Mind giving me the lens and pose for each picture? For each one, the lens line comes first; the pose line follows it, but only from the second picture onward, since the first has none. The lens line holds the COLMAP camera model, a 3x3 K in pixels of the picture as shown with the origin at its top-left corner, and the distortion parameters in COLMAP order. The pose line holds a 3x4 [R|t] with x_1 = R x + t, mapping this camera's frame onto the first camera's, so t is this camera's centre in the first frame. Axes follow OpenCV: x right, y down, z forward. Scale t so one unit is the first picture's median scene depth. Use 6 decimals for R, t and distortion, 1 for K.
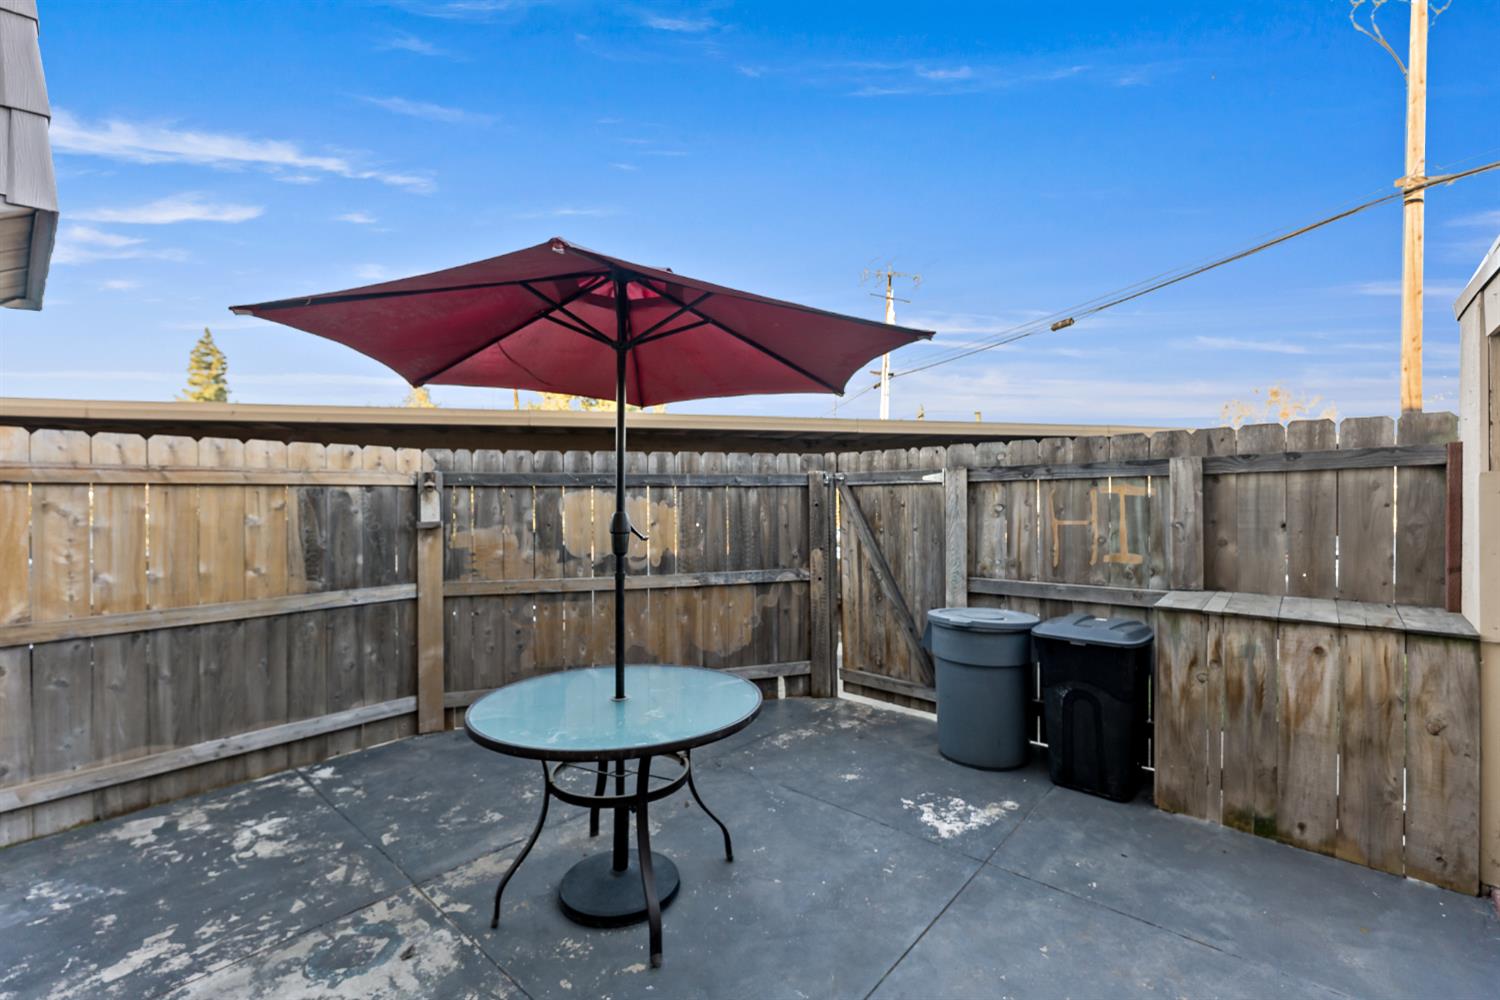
lens RADIAL K [[640.8, 0, 746.5], [0, 640.8, 506.0], [0, 0, 1]] dist [-0.002586, -0.000209]
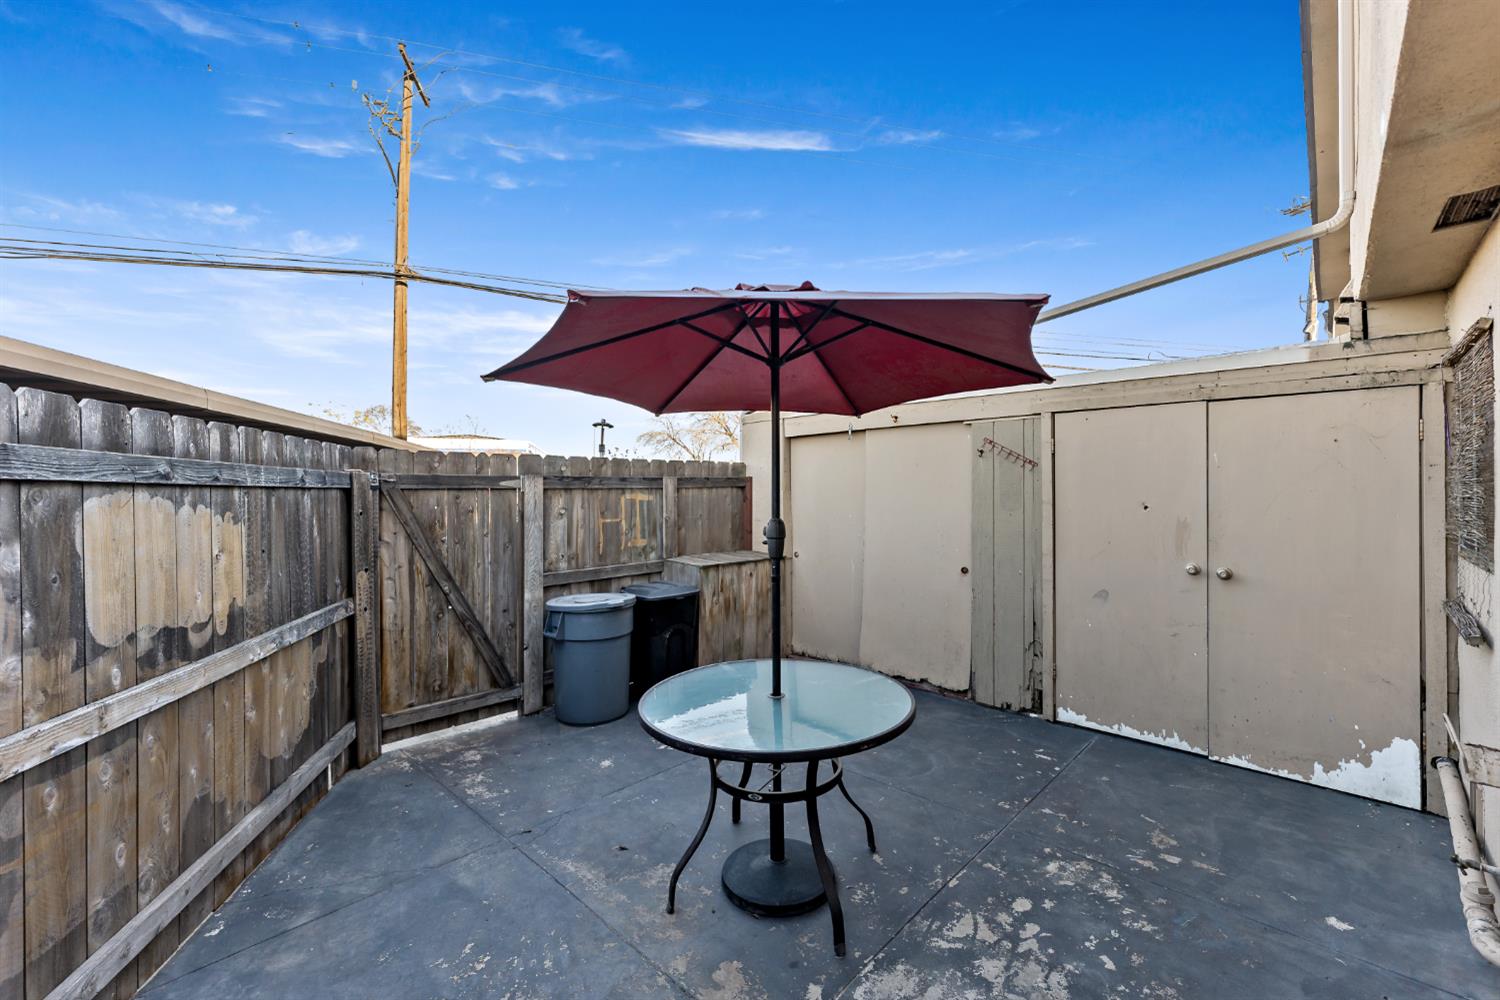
lens RADIAL K [[621.9, 0, 750.0], [0, 621.9, 500.0], [0, 0, 1]] dist [0.002183, 0.000140]
pose [[0.025766, -0.003343, 0.999662, -0.758675], [0.015905, 0.999869, 0.002934, -0.015385], [-0.999541, 0.015825, 0.025816, 0.630170]]
